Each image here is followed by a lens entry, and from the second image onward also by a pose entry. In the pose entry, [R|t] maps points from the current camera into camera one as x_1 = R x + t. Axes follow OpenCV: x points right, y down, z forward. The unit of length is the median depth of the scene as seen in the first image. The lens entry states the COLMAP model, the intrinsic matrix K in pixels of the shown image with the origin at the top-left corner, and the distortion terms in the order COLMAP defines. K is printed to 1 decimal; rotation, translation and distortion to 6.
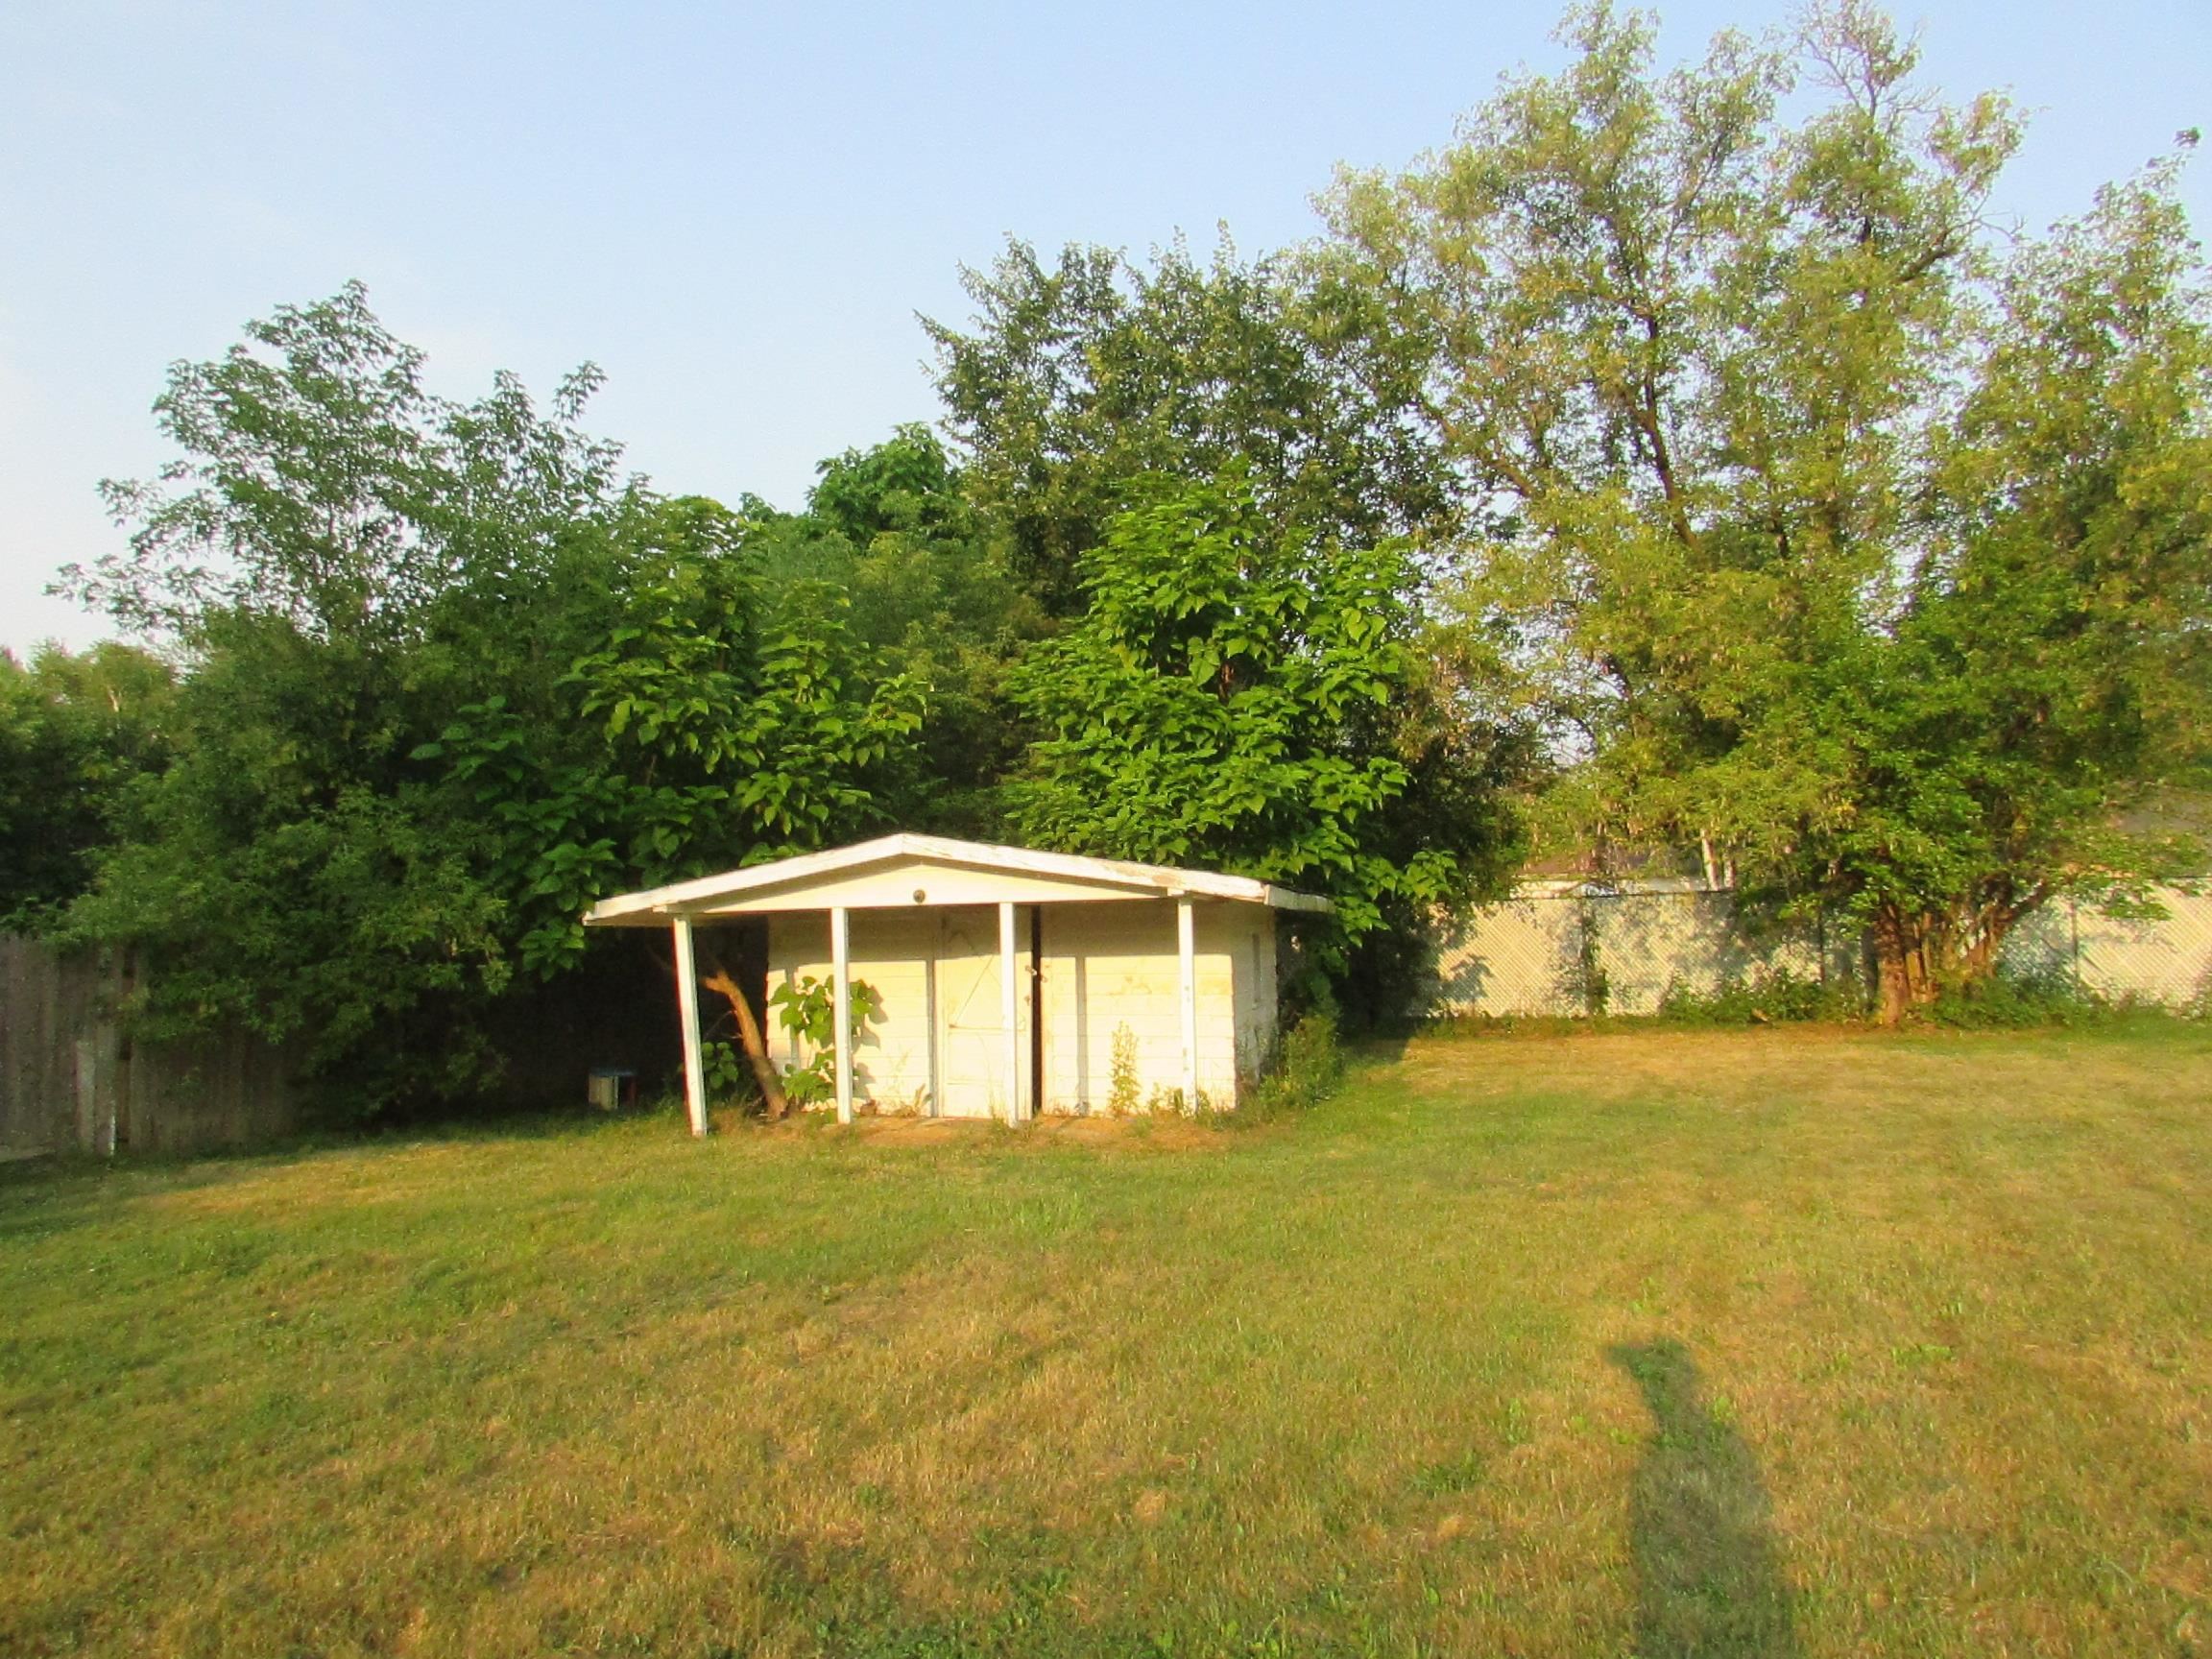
lens RADIAL K [[1573.1, 0, 1140.3], [0, 1573.1, 825.1], [0, 0, 1]] dist [-0.028160, 0.001981]
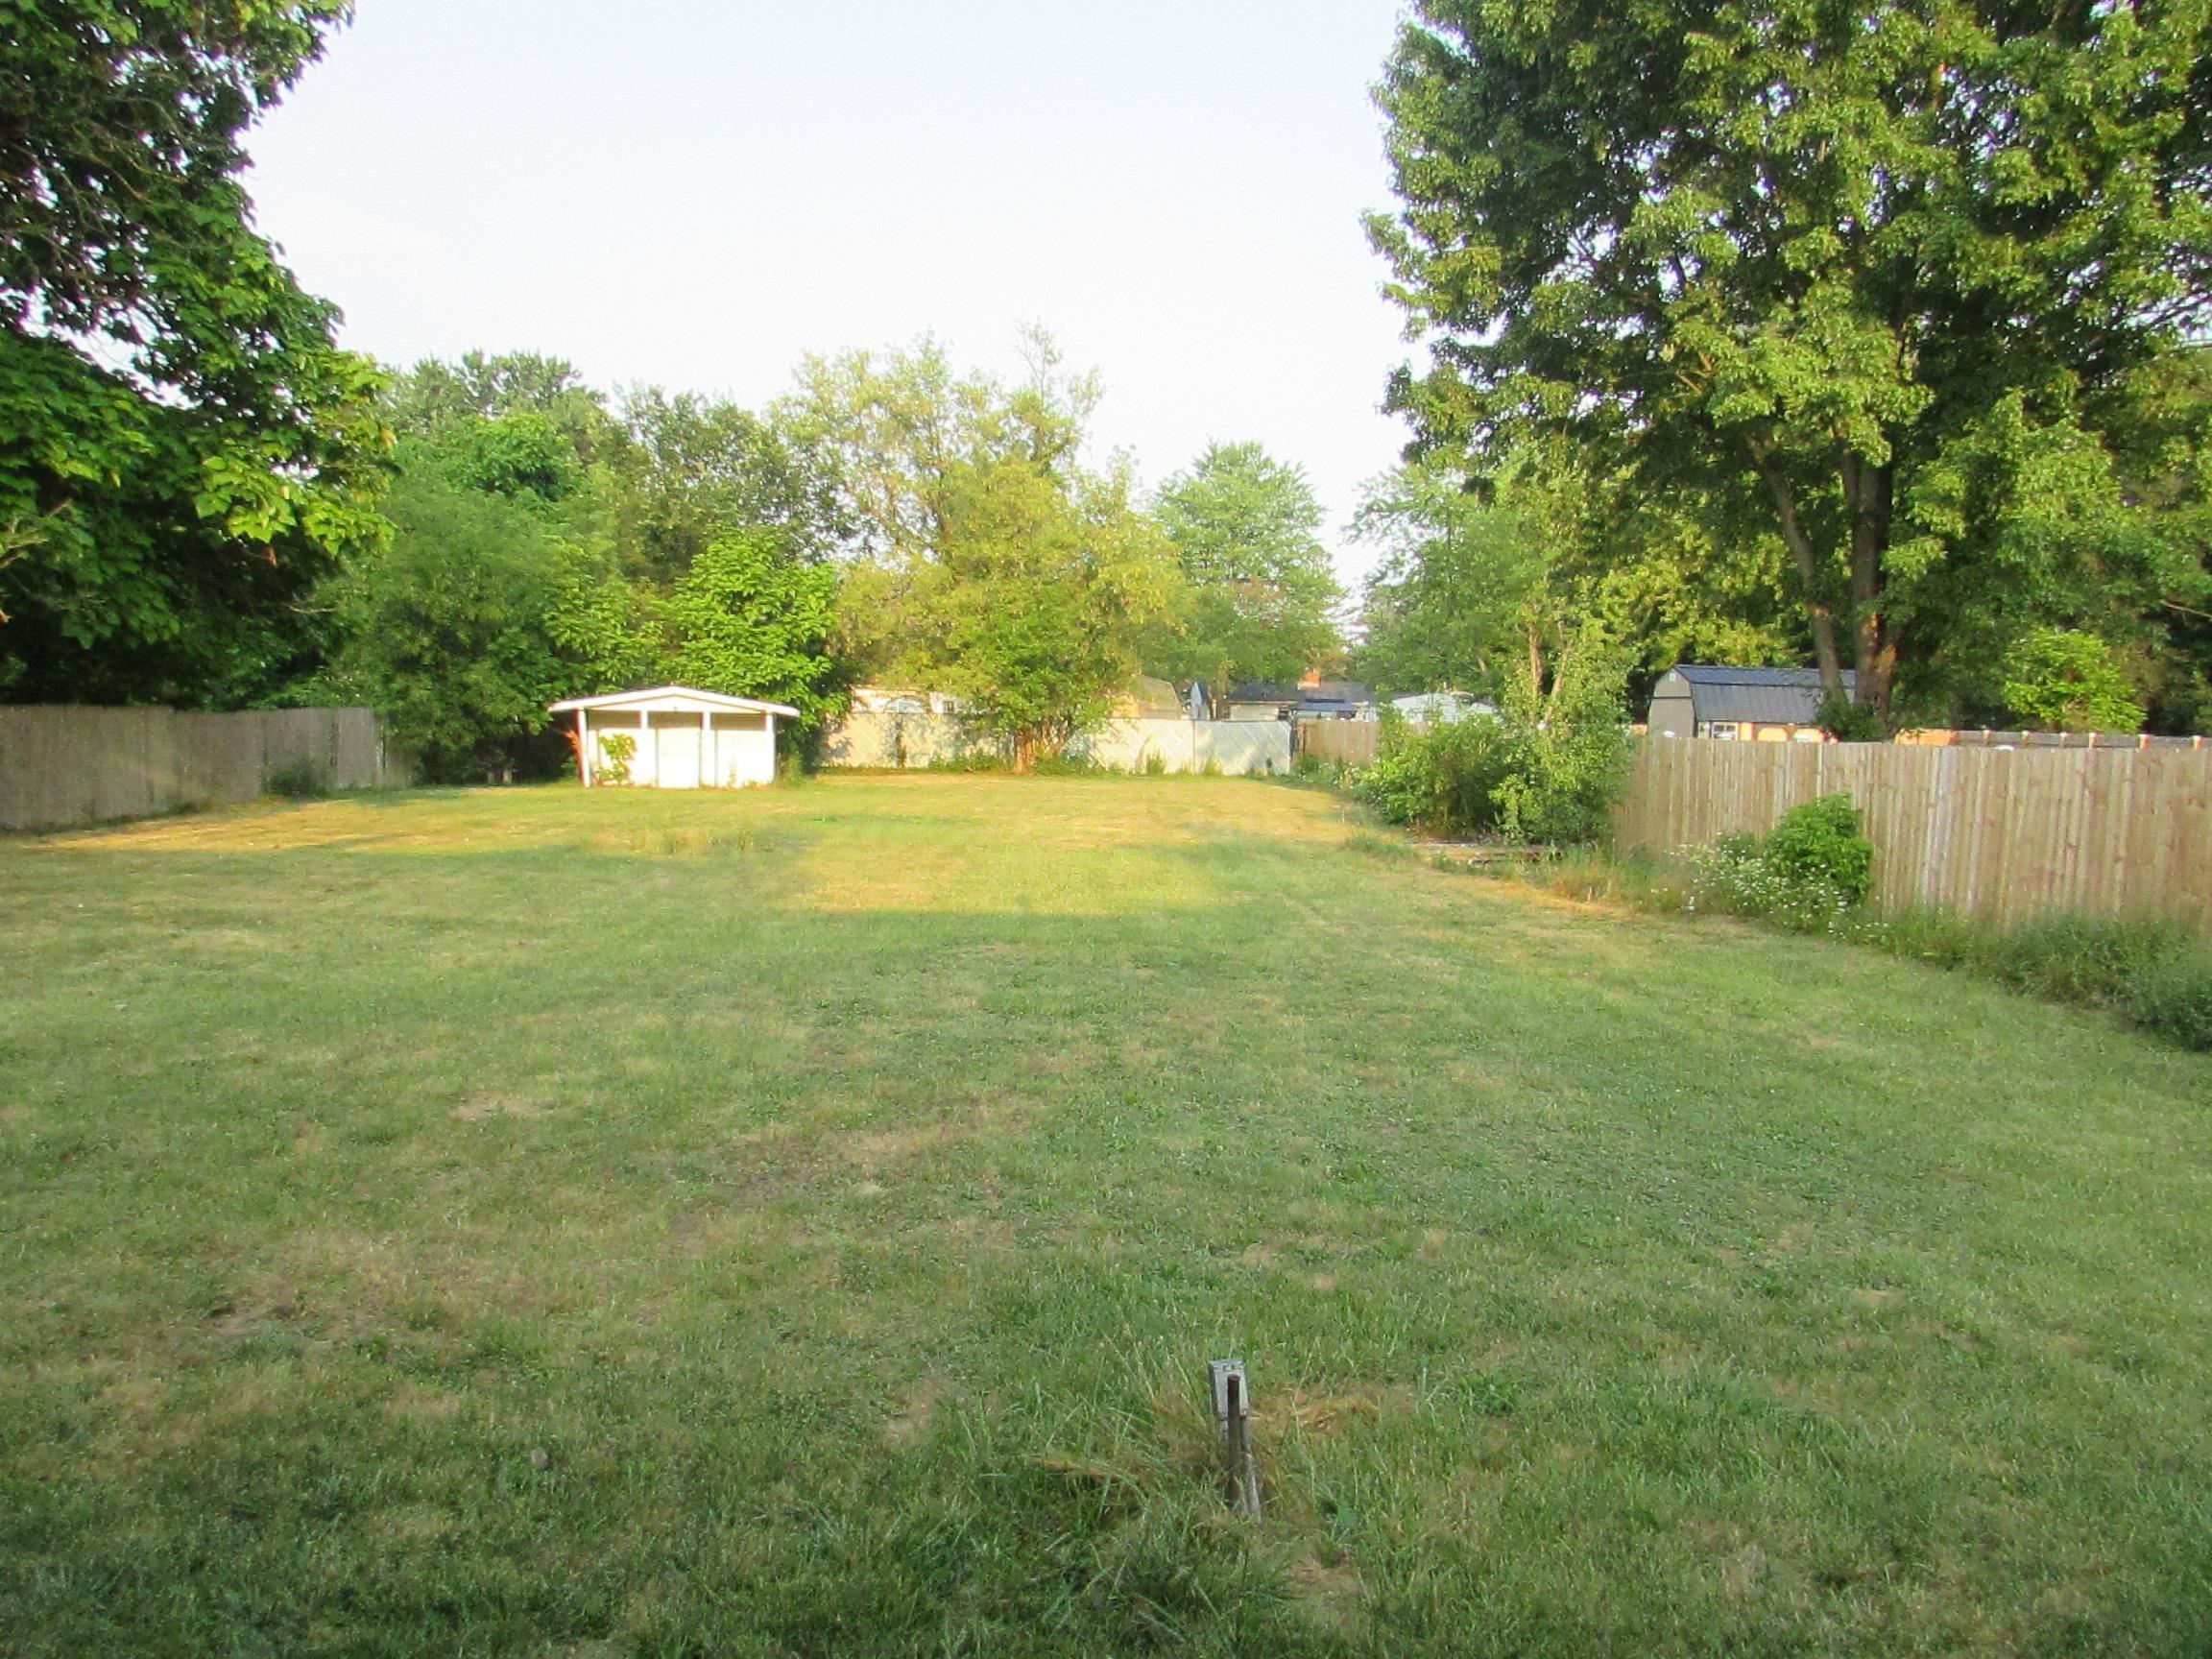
lens RADIAL K [[1573.1, 0, 1140.3], [0, 1573.1, 825.1], [0, 0, 1]] dist [-0.028160, 0.001981]
pose [[0.910443, 0.019251, 0.413187, -0.412702], [-0.074777, 0.990118, 0.118638, -0.111826], [-0.406820, -0.138910, 0.902885, -1.505344]]
